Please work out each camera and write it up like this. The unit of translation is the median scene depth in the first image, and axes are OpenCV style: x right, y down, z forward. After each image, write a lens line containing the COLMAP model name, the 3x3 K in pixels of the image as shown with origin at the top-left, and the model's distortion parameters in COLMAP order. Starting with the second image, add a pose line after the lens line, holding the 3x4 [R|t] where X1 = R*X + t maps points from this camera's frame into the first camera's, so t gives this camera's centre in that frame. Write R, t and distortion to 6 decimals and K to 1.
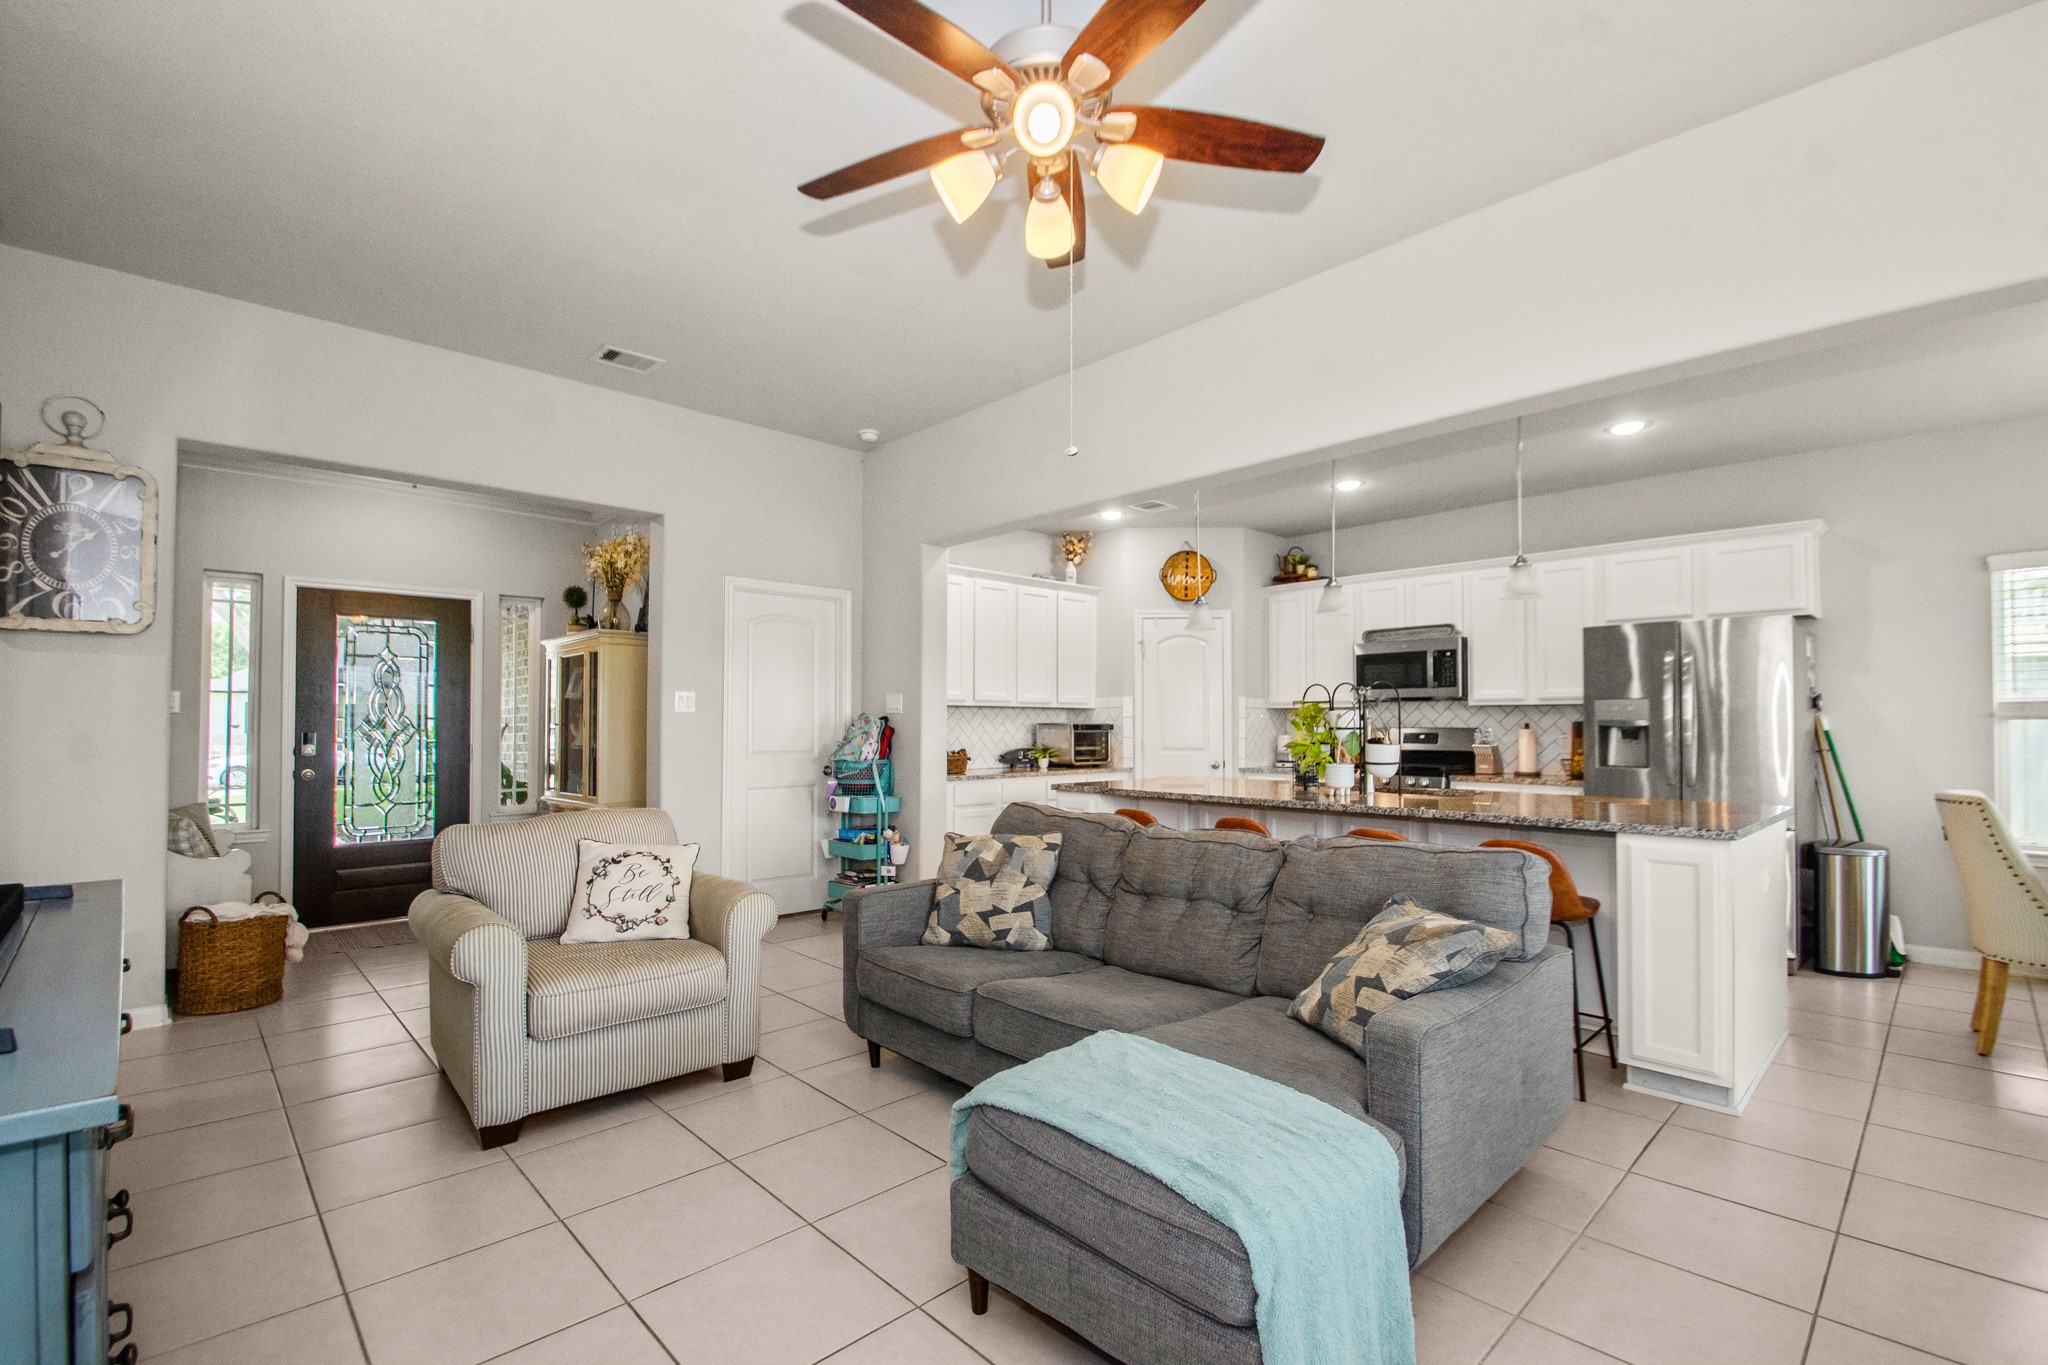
lens RADIAL K [[916.3, 0, 1030.6], [0, 916.3, 699.7], [0, 0, 1]] dist [-0.001576, 0.000015]
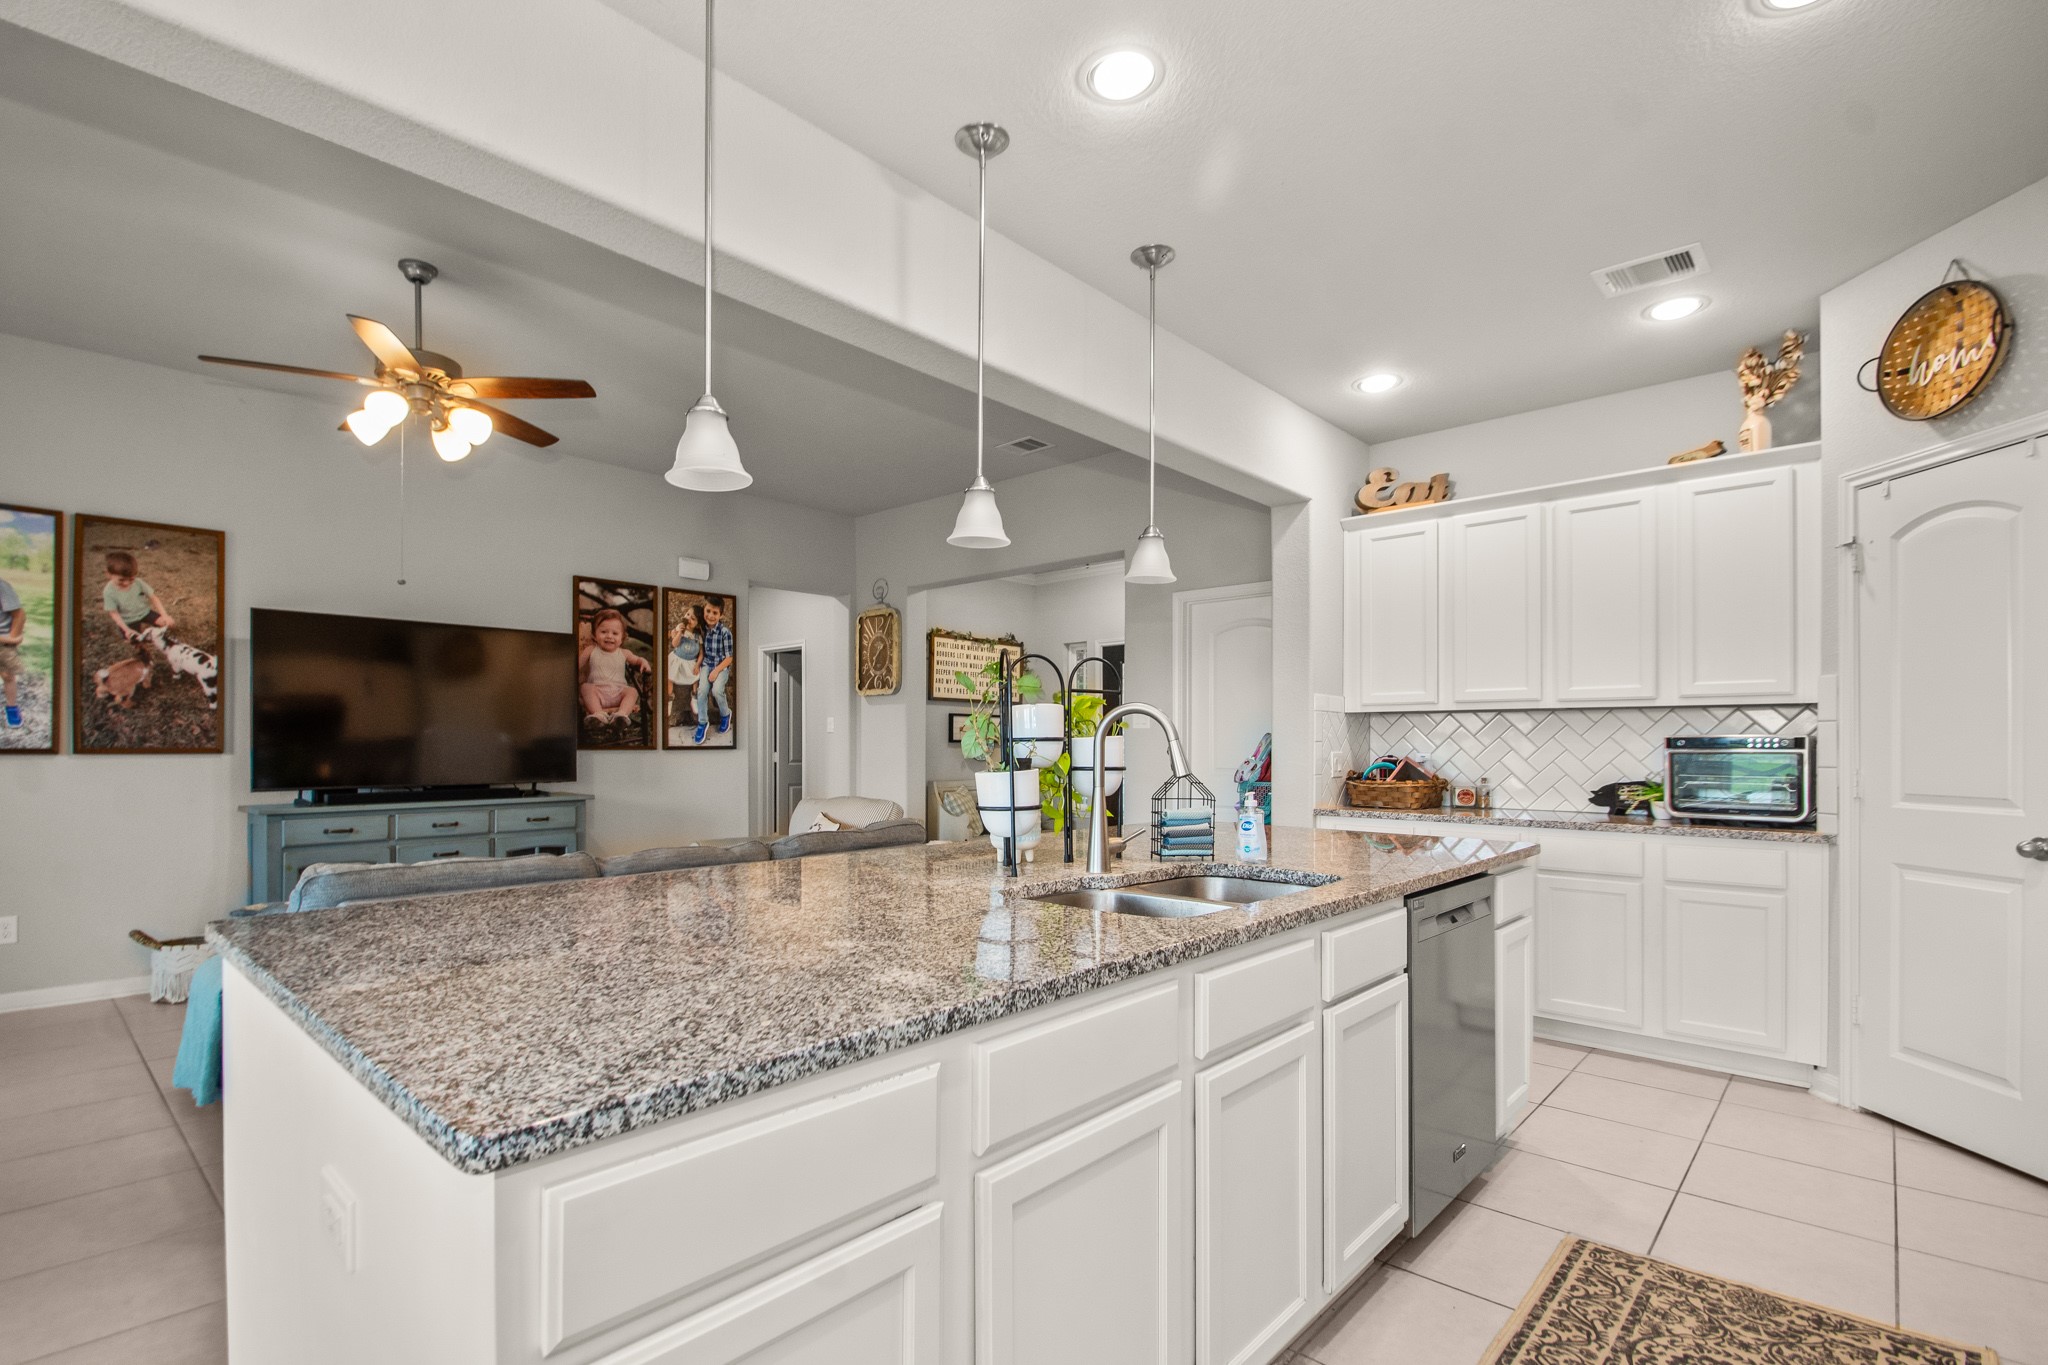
lens RADIAL K [[962.2, 0, 1023.0], [0, 962.2, 736.7], [0, 0, 1]] dist [-0.013984, -0.000168]
pose [[0.063643, -0.006115, -0.997954, 0.697387], [0.026360, 0.999643, -0.004444, 0.024025], [0.997625, -0.026023, 0.063781, 0.751313]]
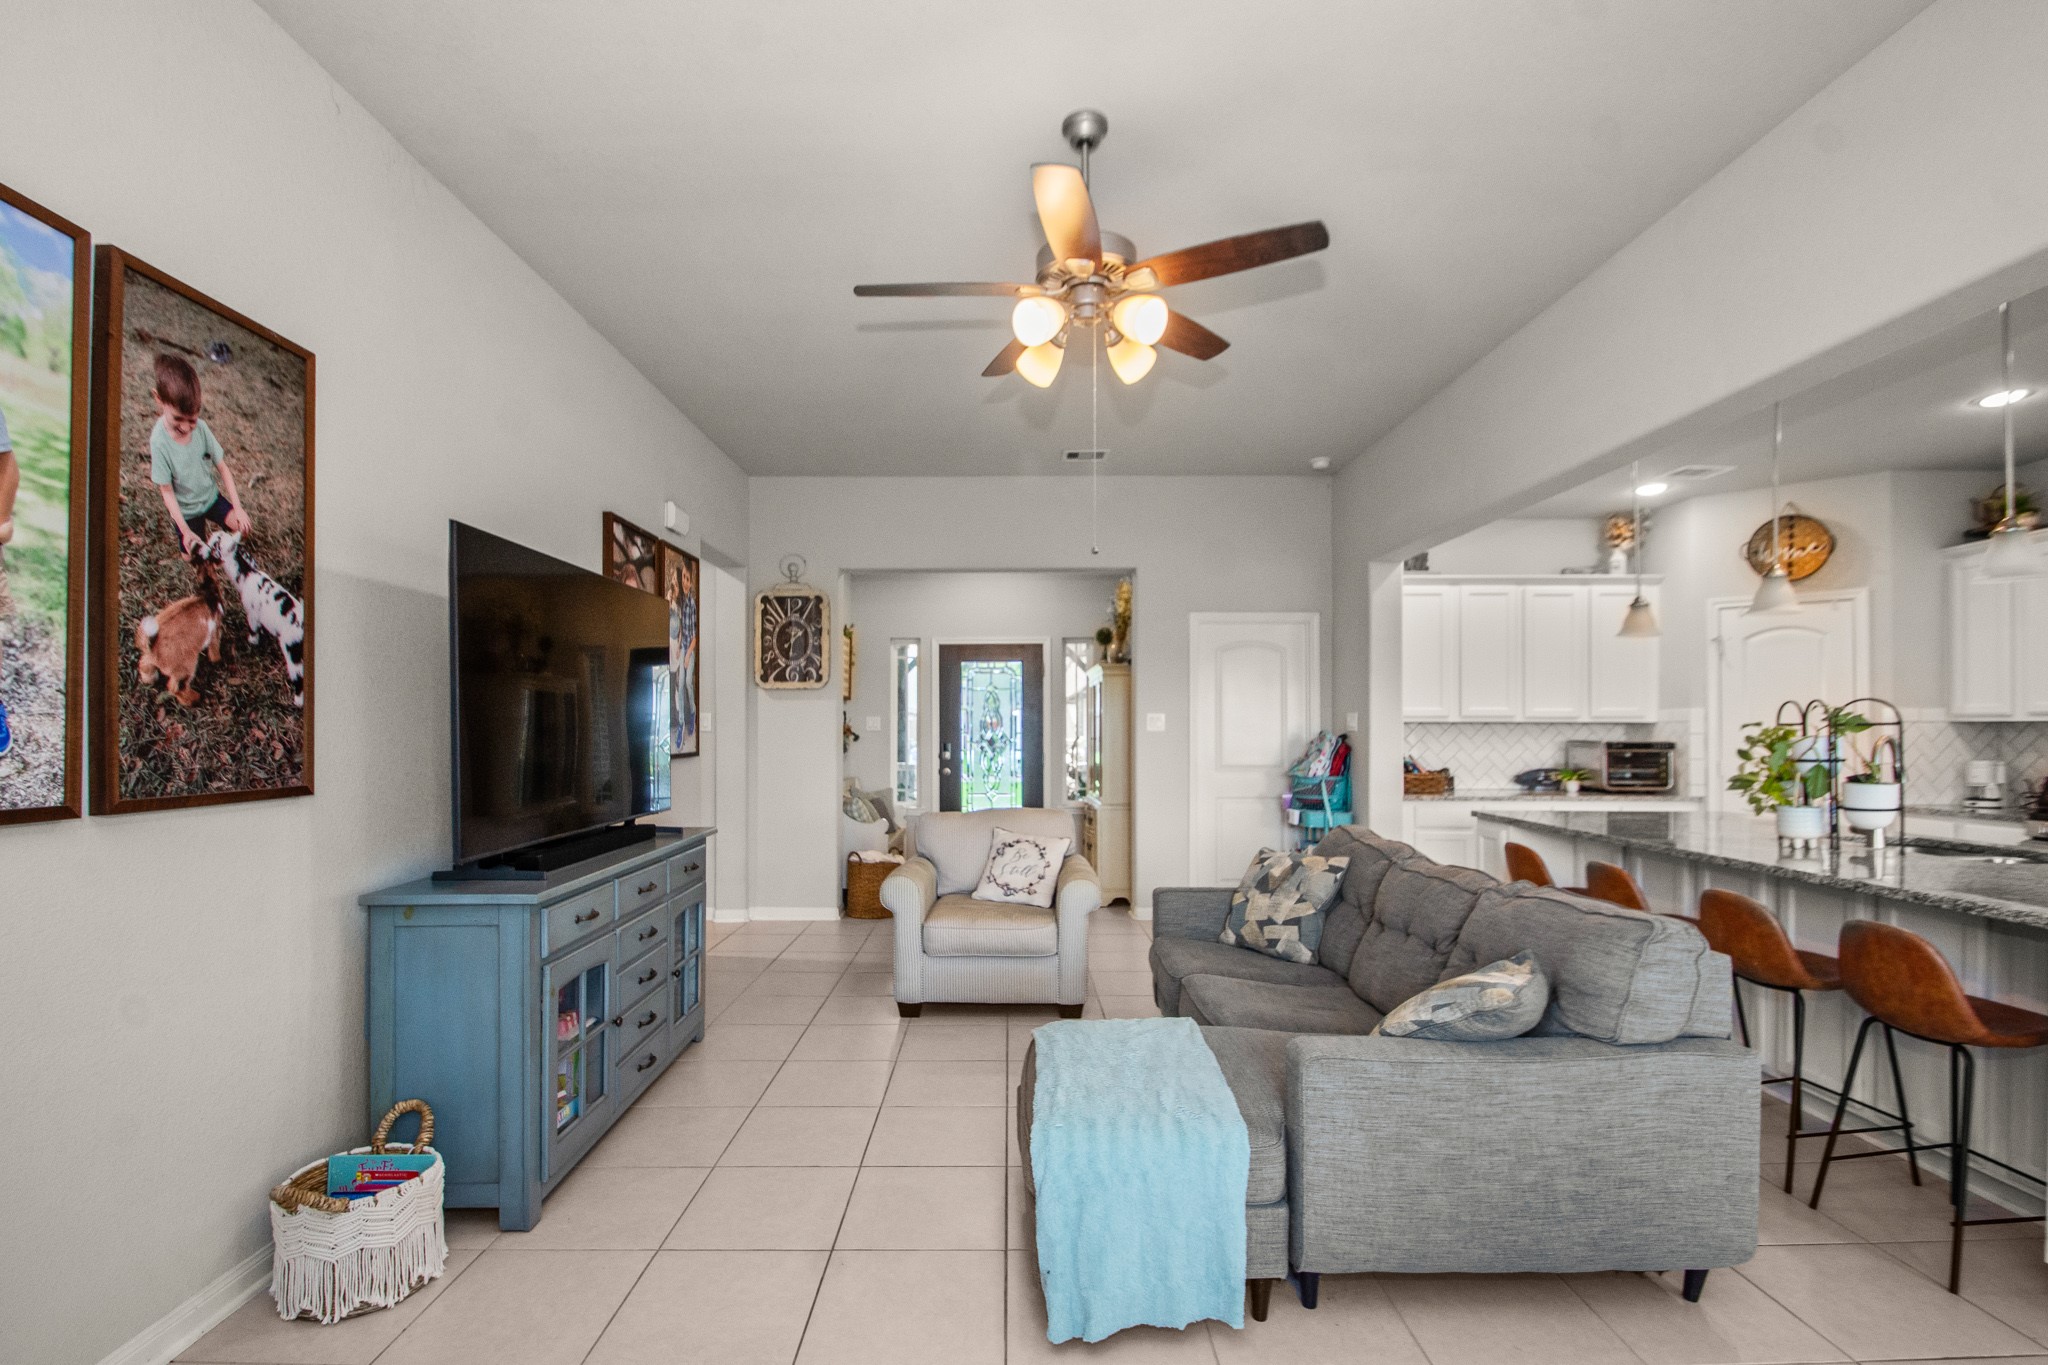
lens RADIAL K [[939.6, 0, 1009.0], [0, 939.6, 710.0], [0, 0, 1]] dist [-0.001461, -0.000113]
pose [[0.722544, -0.011297, -0.691232, 0.308291], [0.017816, 0.999839, 0.002282, -0.018511], [0.691095, -0.013964, 0.722629, -0.016139]]
